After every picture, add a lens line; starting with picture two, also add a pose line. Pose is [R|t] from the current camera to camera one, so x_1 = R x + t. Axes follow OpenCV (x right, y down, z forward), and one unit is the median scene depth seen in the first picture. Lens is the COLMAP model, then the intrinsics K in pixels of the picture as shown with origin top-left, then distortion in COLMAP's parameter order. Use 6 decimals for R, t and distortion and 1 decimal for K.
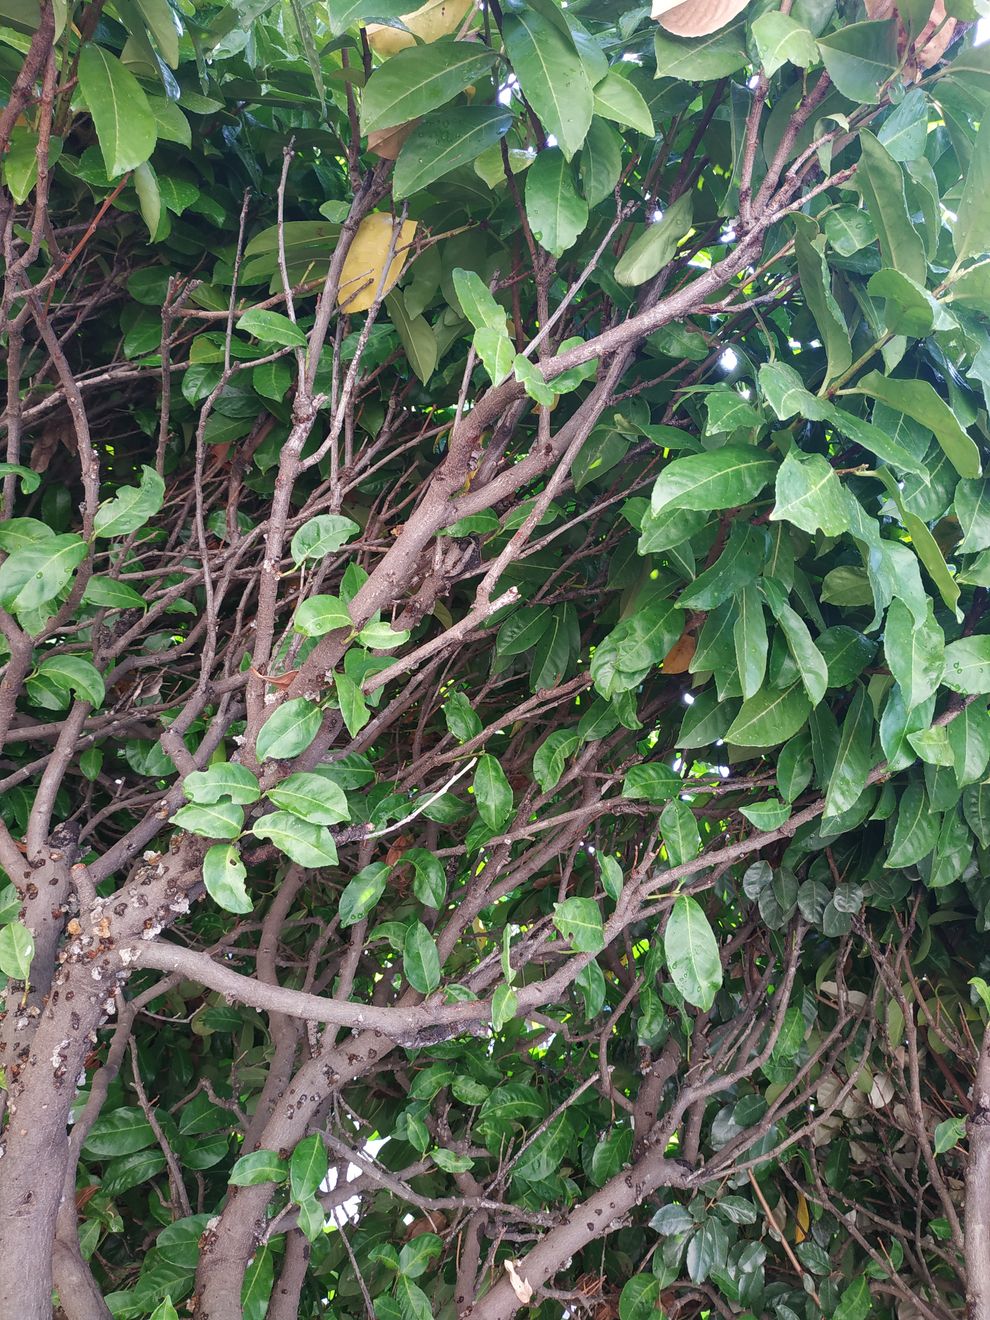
lens RADIAL K [[926.4, 0, 494.7], [0, 926.4, 660.4], [0, 0, 1]] dist [-0.004814, -0.001697]
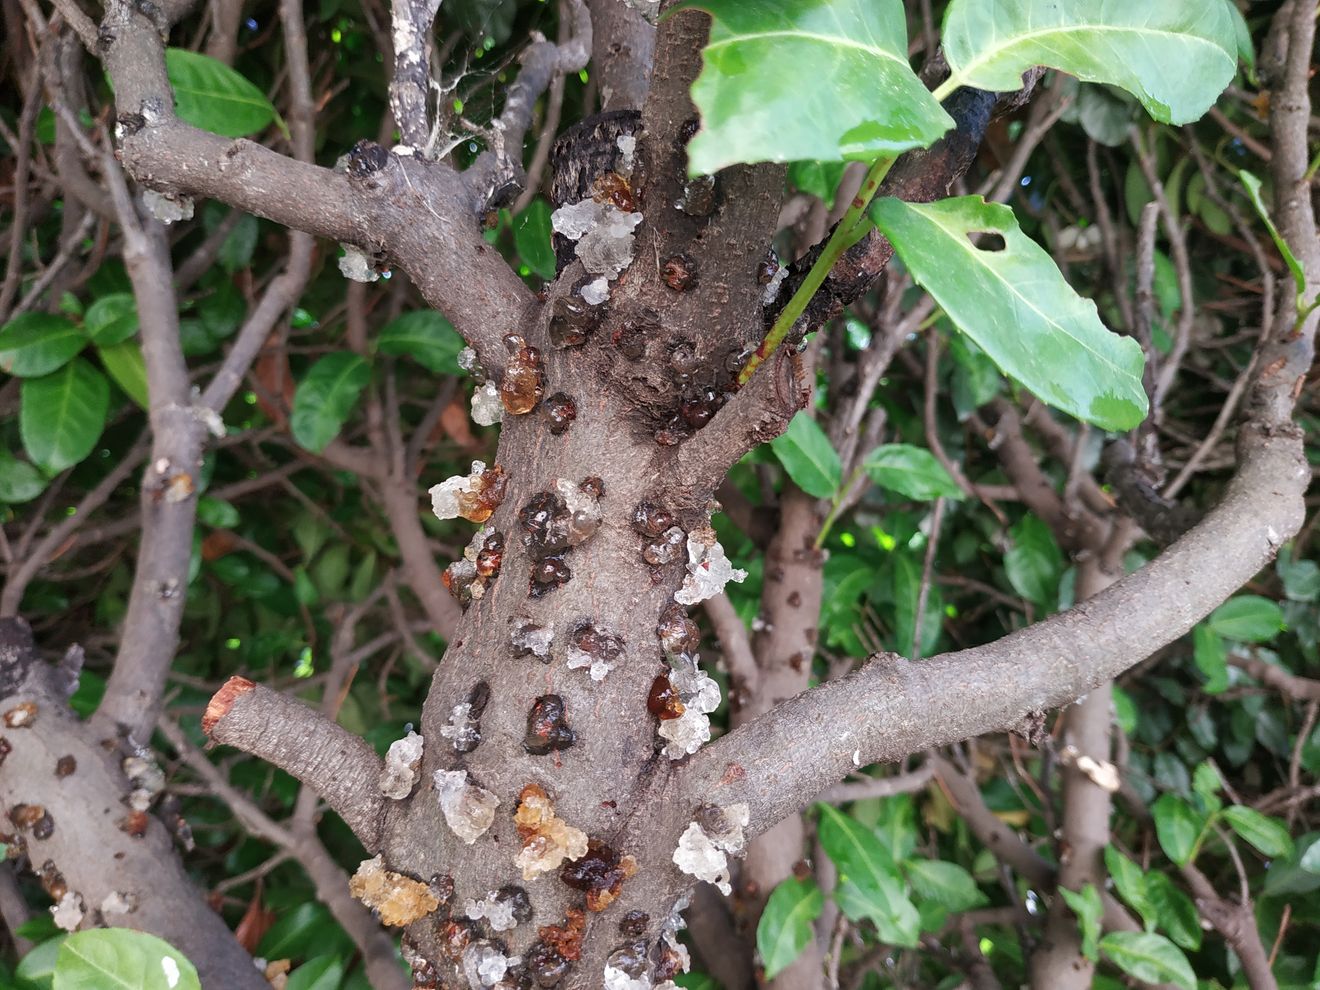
lens RADIAL K [[926.4, 0, 659.6], [0, 926.4, 494.8], [0, 0, 1]] dist [-0.004814, -0.001697]
pose [[0.820292, -0.531933, 0.210162, -0.395265], [0.432648, 0.817433, 0.380288, 0.146509], [-0.374081, -0.221021, 0.900674, 0.789201]]
